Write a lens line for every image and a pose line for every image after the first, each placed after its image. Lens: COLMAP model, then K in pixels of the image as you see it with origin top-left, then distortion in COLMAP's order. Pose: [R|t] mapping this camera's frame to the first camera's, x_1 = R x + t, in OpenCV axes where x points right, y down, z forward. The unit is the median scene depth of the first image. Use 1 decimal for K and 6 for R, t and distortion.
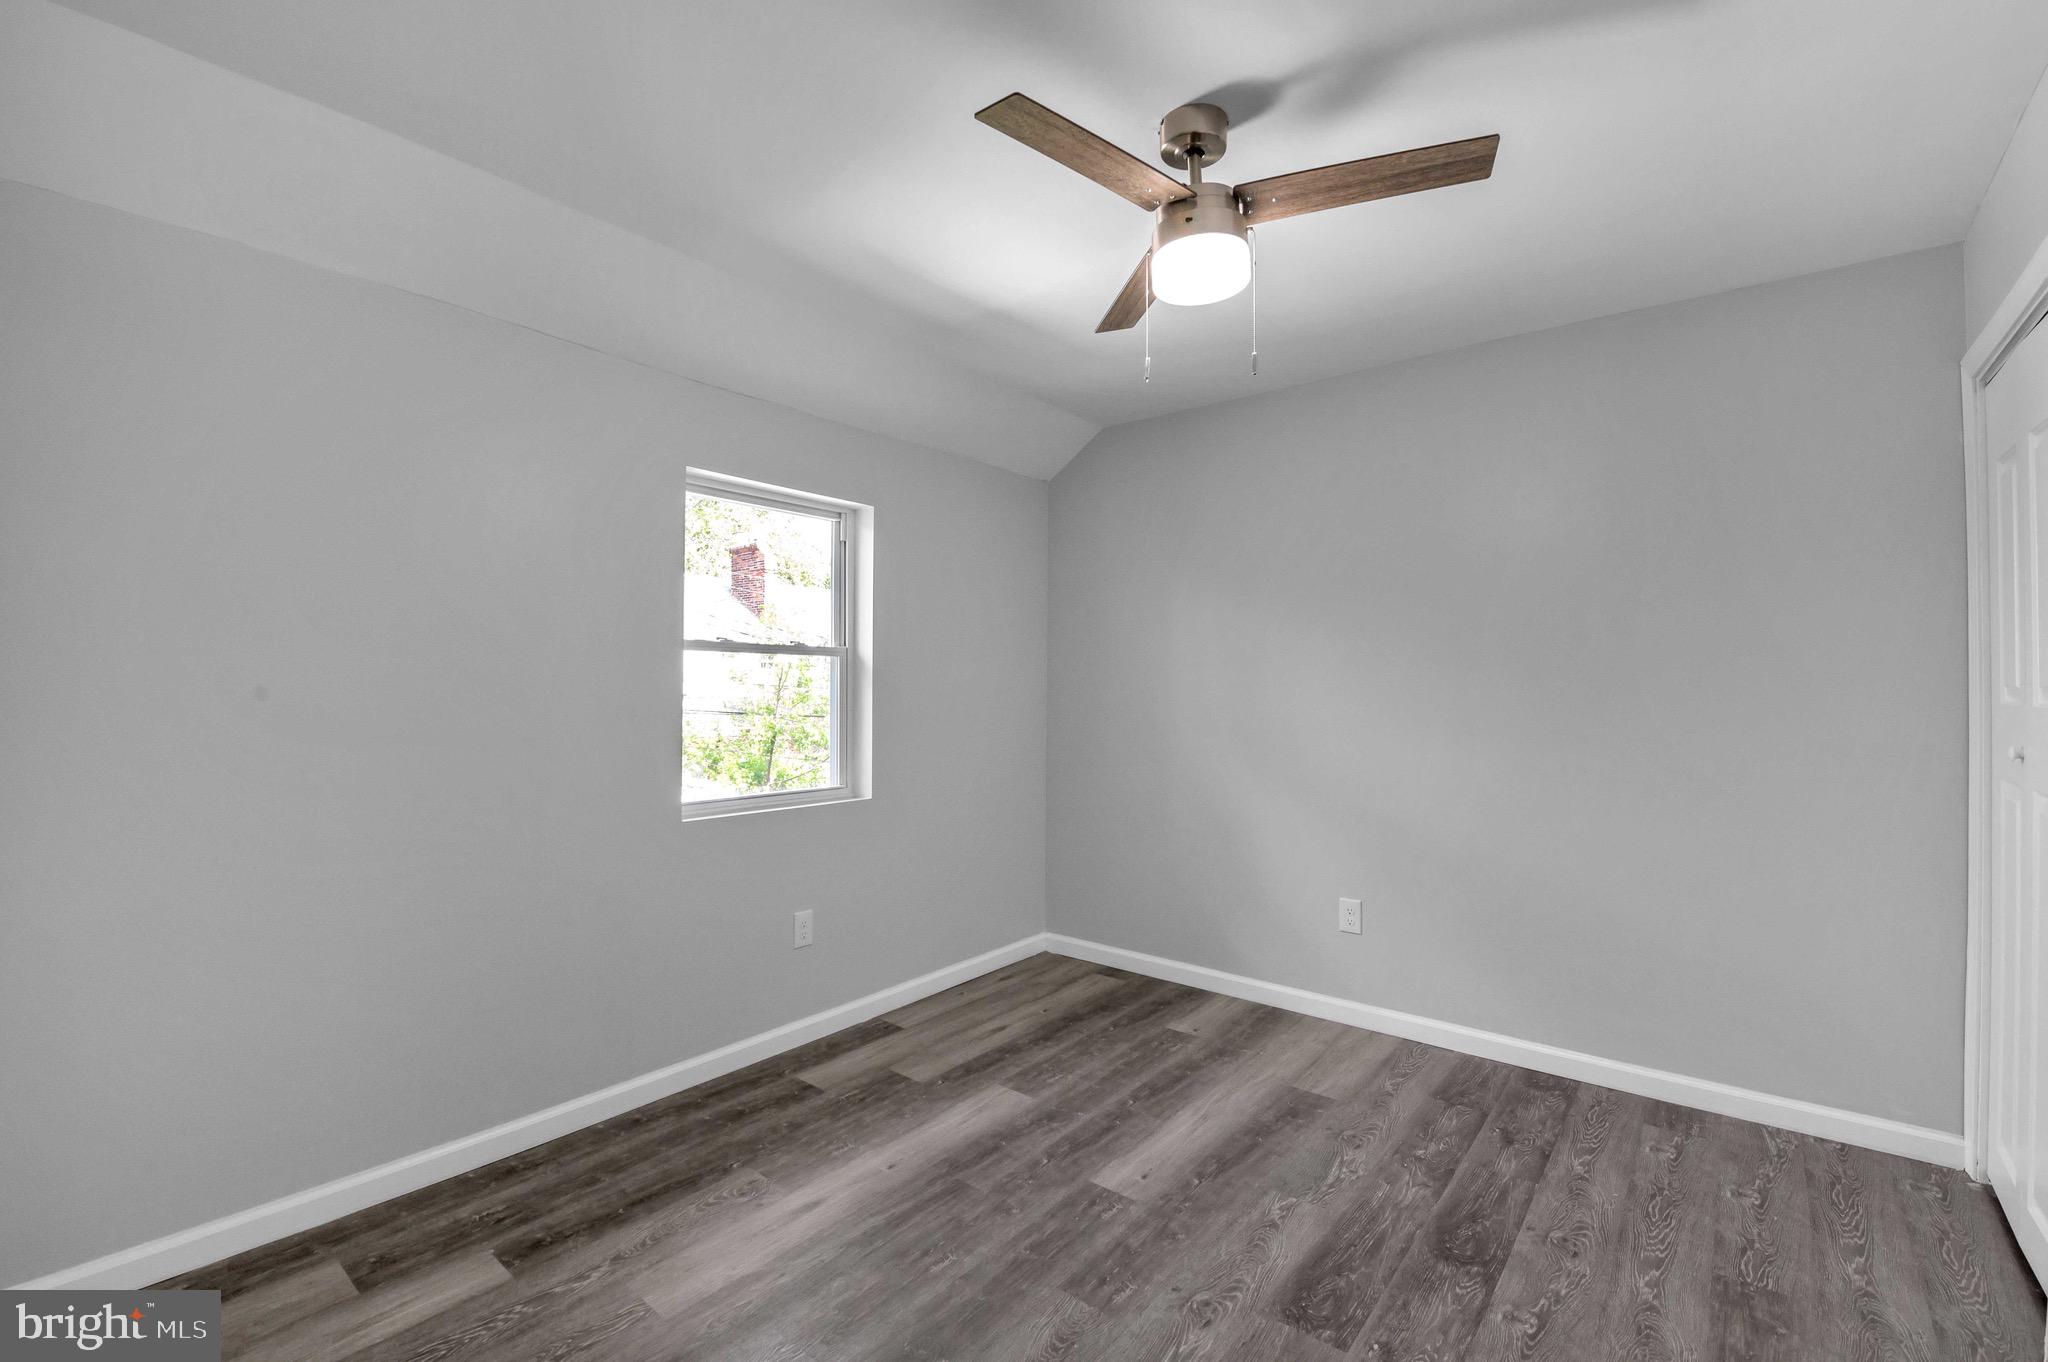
lens RADIAL K [[885.1, 0, 1017.0], [0, 885.1, 671.7], [0, 0, 1]] dist [-0.006525, -0.006609]
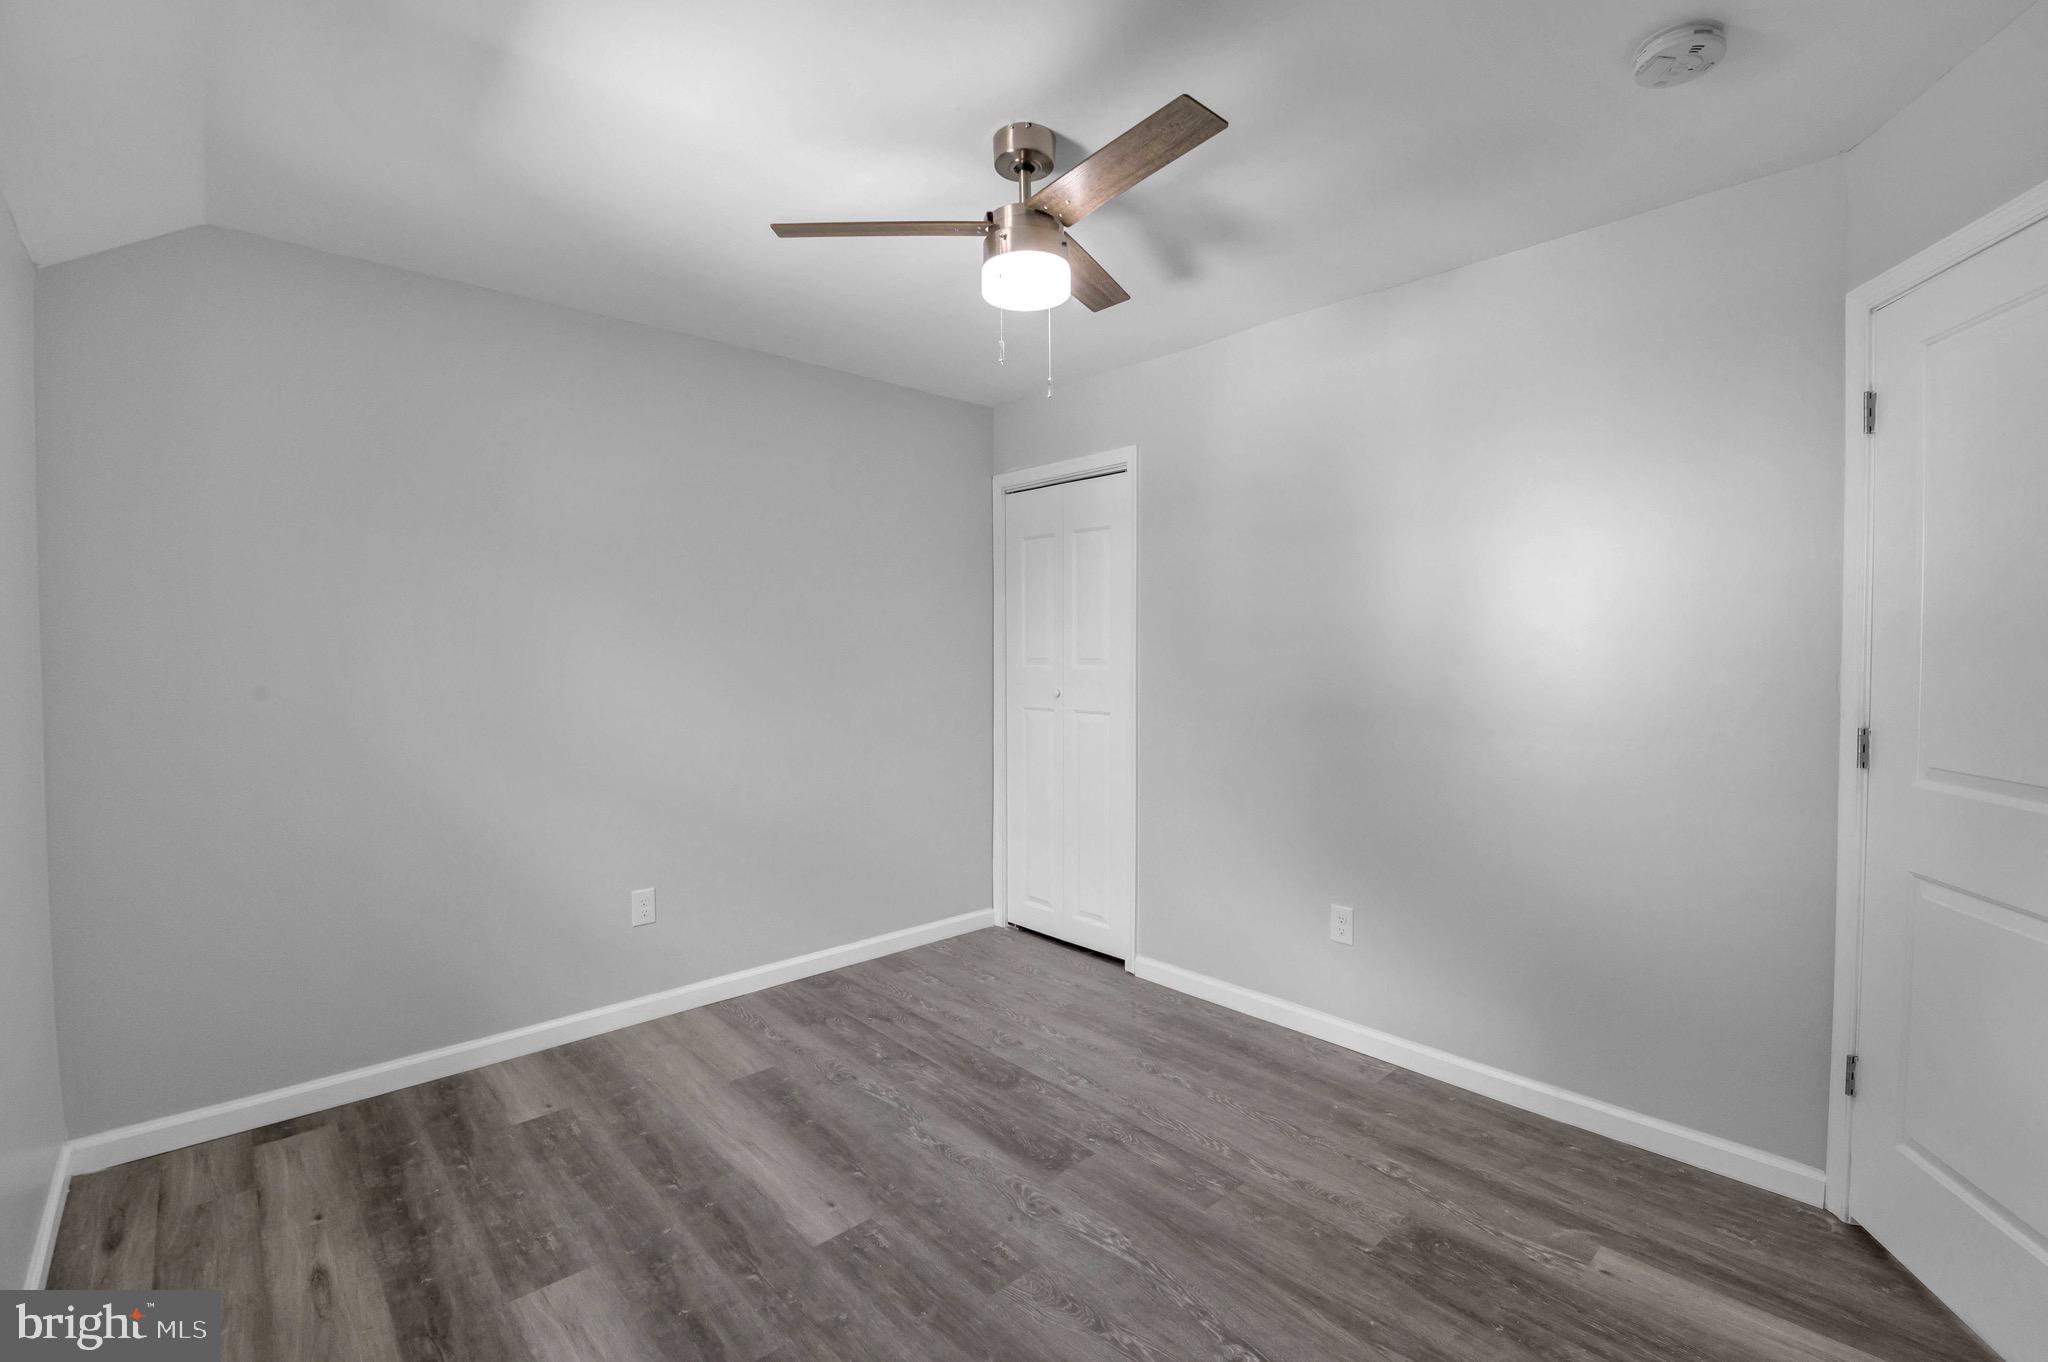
lens RADIAL K [[885.1, 0, 1023.0], [0, 885.1, 675.8], [0, 0, 1]] dist [-0.006525, -0.006609]
pose [[0.133938, -0.027396, 0.990611, -0.686187], [-0.007388, 0.999562, 0.028643, 0.000307], [-0.990962, -0.011155, 0.133677, 0.662138]]
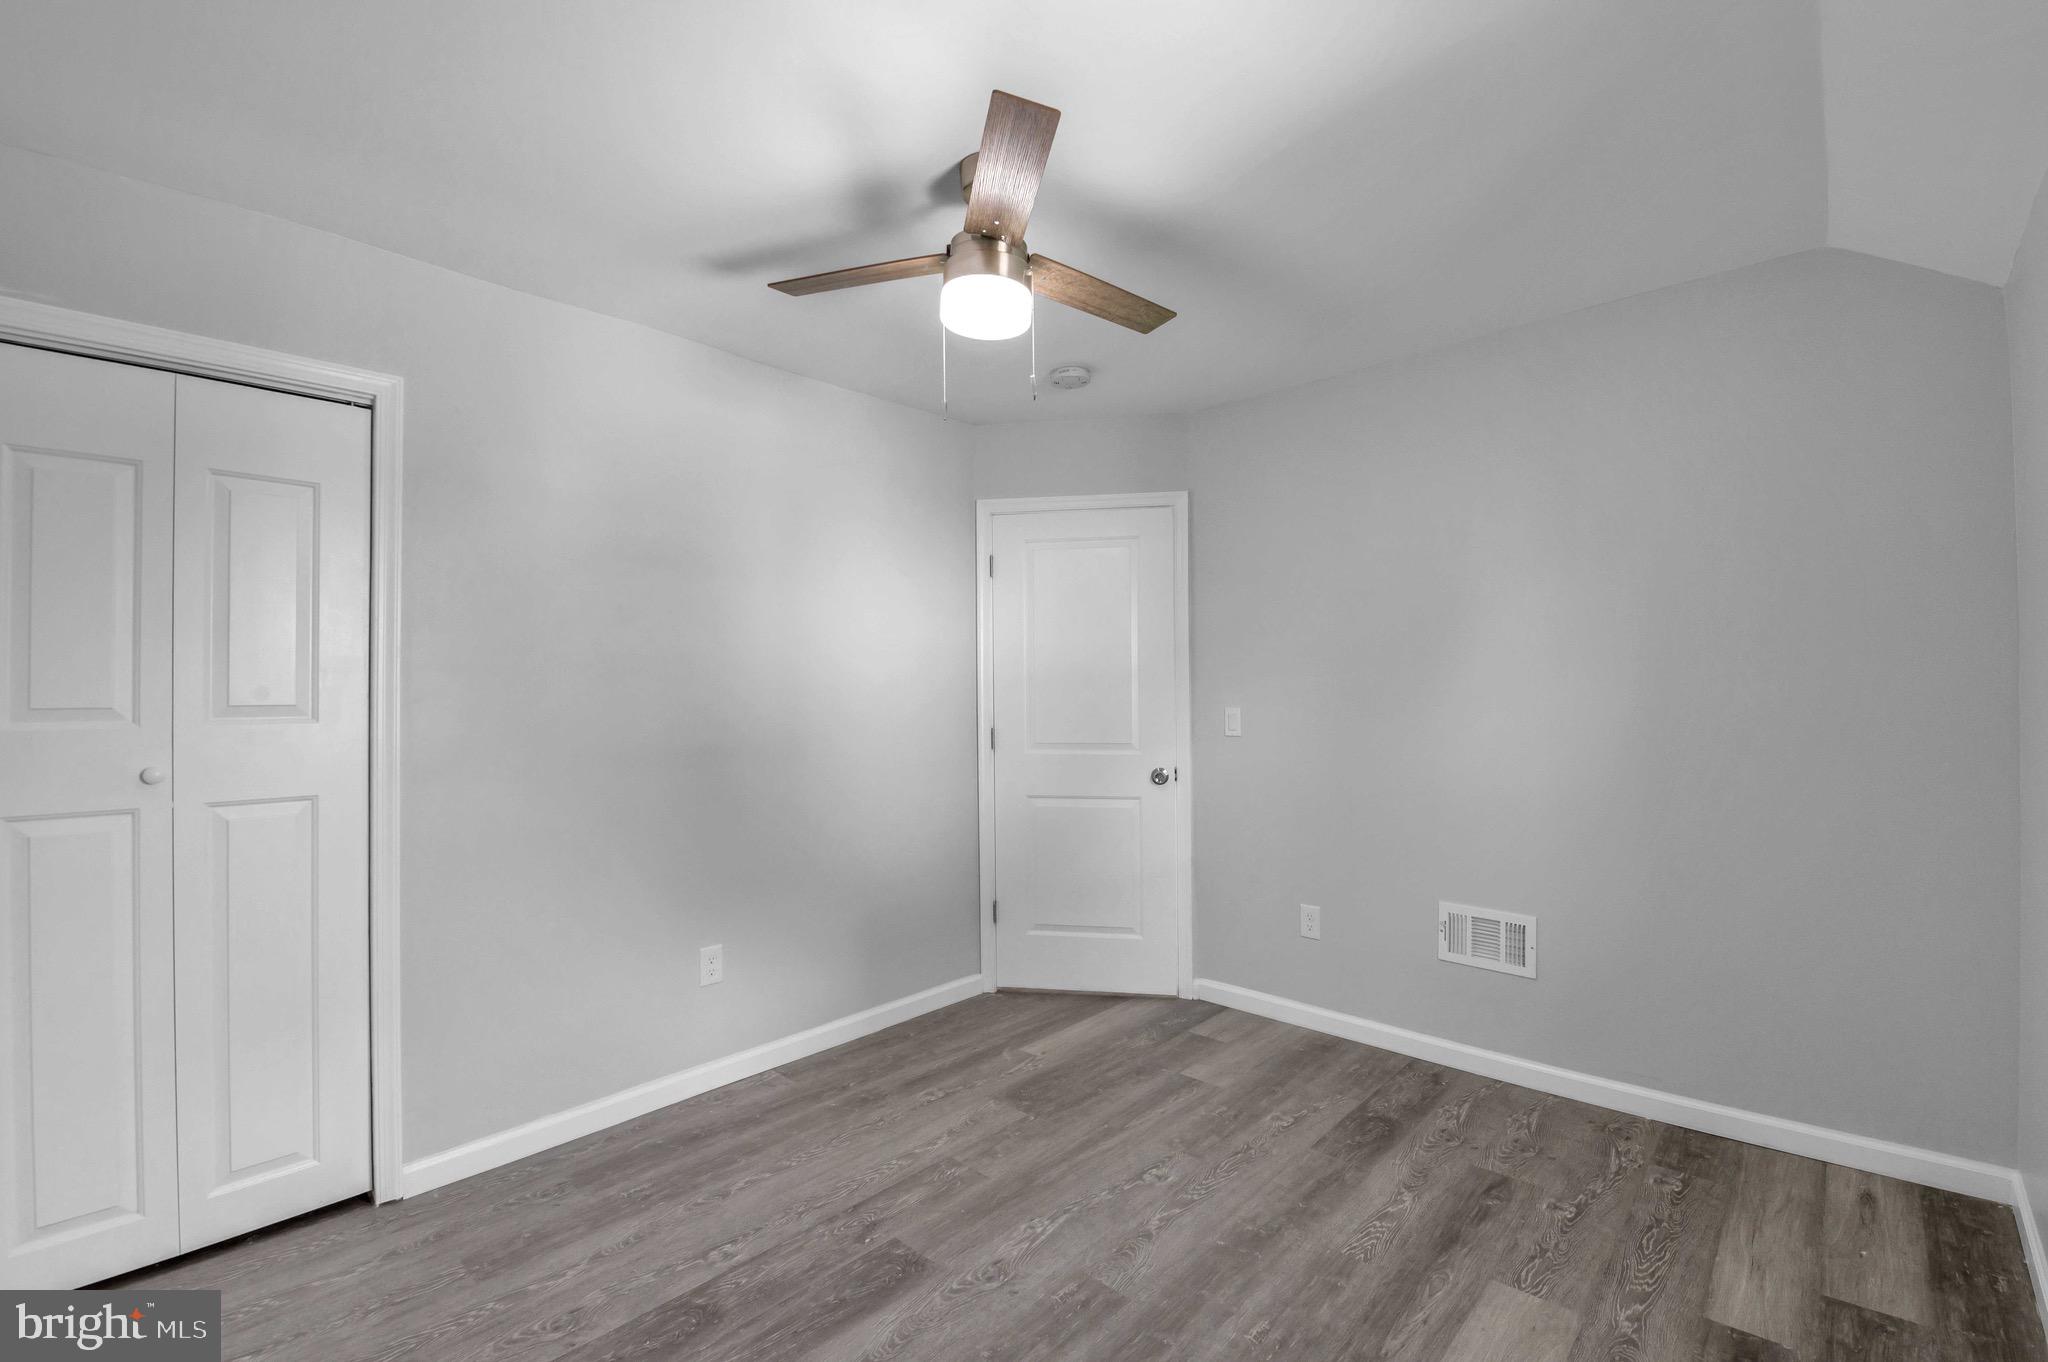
lens RADIAL K [[885.1, 0, 1021.2], [0, 885.1, 676.2], [0, 0, 1]] dist [-0.006525, -0.006609]
pose [[-0.998034, 0.008412, 0.062110, 0.080337], [0.007022, 0.999721, -0.022561, 0.010029], [-0.062283, -0.022080, -0.997814, 1.587478]]
